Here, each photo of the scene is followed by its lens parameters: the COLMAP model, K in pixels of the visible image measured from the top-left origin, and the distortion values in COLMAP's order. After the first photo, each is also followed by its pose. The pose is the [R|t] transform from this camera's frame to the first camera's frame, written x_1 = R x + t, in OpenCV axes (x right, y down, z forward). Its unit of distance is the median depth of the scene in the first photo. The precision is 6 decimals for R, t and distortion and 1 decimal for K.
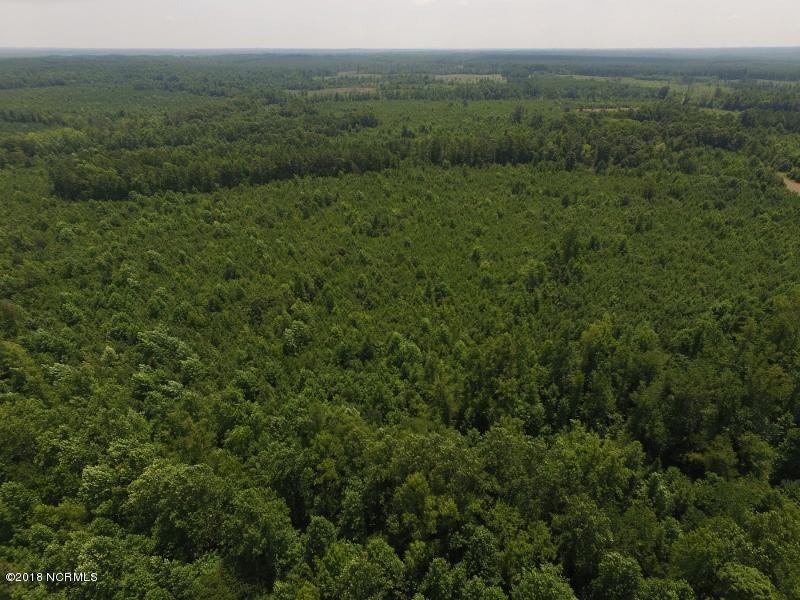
lens RADIAL K [[464.1, 0, 396.0], [0, 464.1, 304.1], [0, 0, 1]] dist [-0.011456, 0.013973]
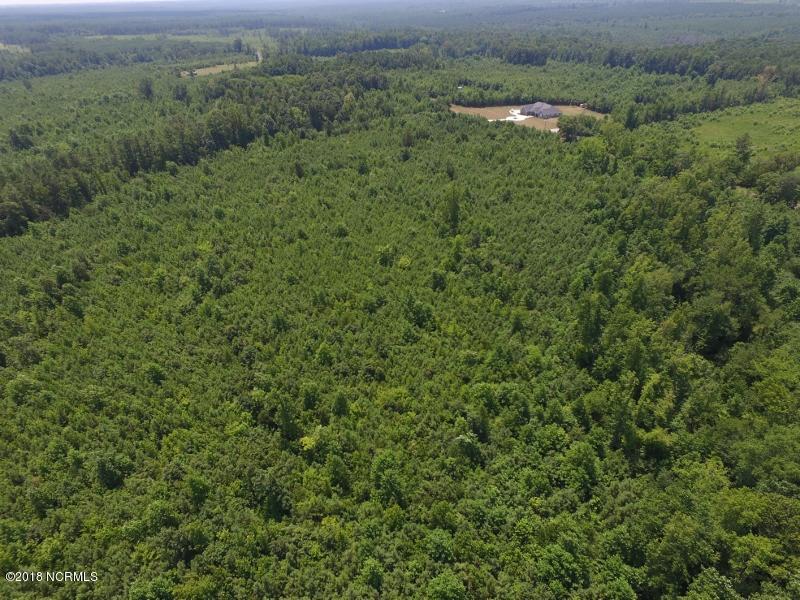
lens RADIAL K [[464.1, 0, 396.0], [0, 464.1, 304.1], [0, 0, 1]] dist [-0.011456, 0.013973]
pose [[0.625937, -0.448141, 0.638257, -0.288099], [0.400526, 0.886958, 0.229967, -0.159958], [-0.669165, 0.111694, 0.734672, 0.286312]]
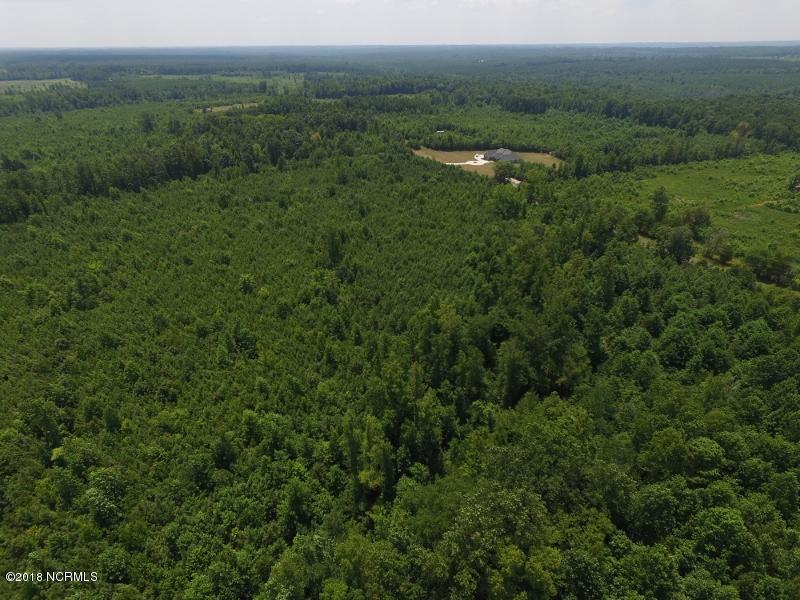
lens RADIAL K [[464.1, 0, 396.0], [0, 464.1, 304.1], [0, 0, 1]] dist [-0.011456, 0.013973]
pose [[0.702961, -0.353558, 0.617125, -0.133305], [0.351776, 0.926962, 0.130364, -0.066104], [-0.618143, 0.125448, 0.775991, 0.119523]]
